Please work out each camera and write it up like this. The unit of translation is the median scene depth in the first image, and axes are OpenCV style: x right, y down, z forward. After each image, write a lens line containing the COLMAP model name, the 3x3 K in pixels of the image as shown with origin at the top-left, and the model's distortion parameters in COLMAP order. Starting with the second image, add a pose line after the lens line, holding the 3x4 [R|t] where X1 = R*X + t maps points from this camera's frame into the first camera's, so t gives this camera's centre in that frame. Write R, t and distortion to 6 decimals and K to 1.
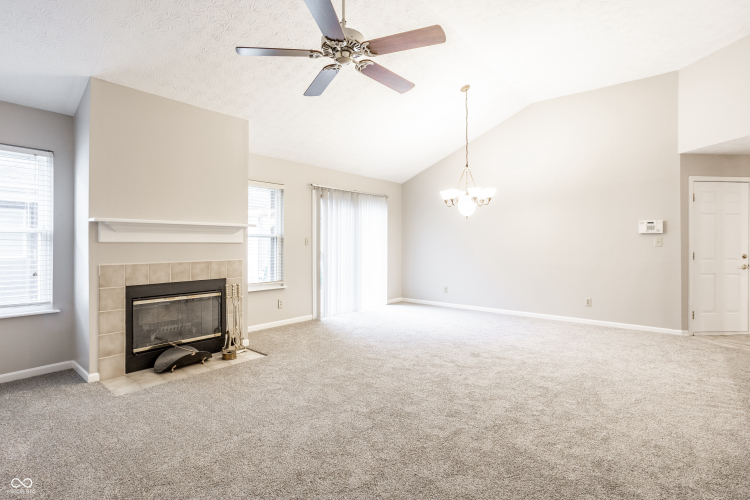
lens RADIAL K [[369.5, 0, 371.8], [0, 369.5, 247.5], [0, 0, 1]] dist [-0.038802, 0.029351]
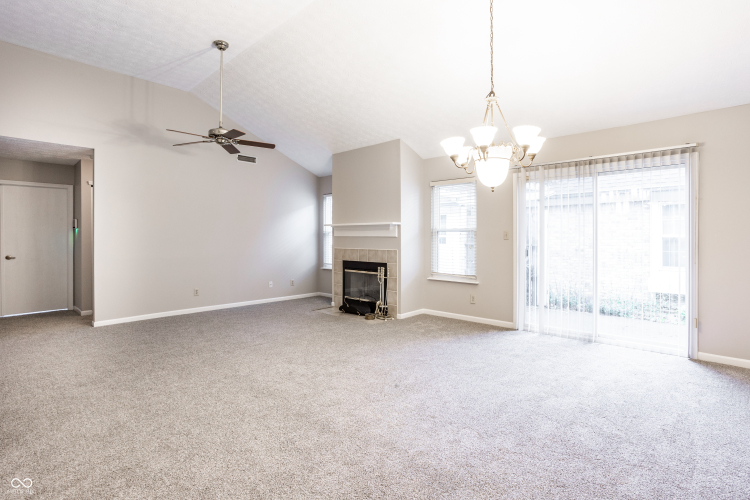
lens RADIAL K [[385.8, 0, 381.6], [0, 385.8, 235.0], [0, 0, 1]] dist [-0.002491, -0.000202]
pose [[-0.054501, -0.000692, -0.998513, 1.078918], [-0.010098, 0.999949, -0.000142, -0.020187], [0.998463, 0.010075, -0.054505, 1.115389]]
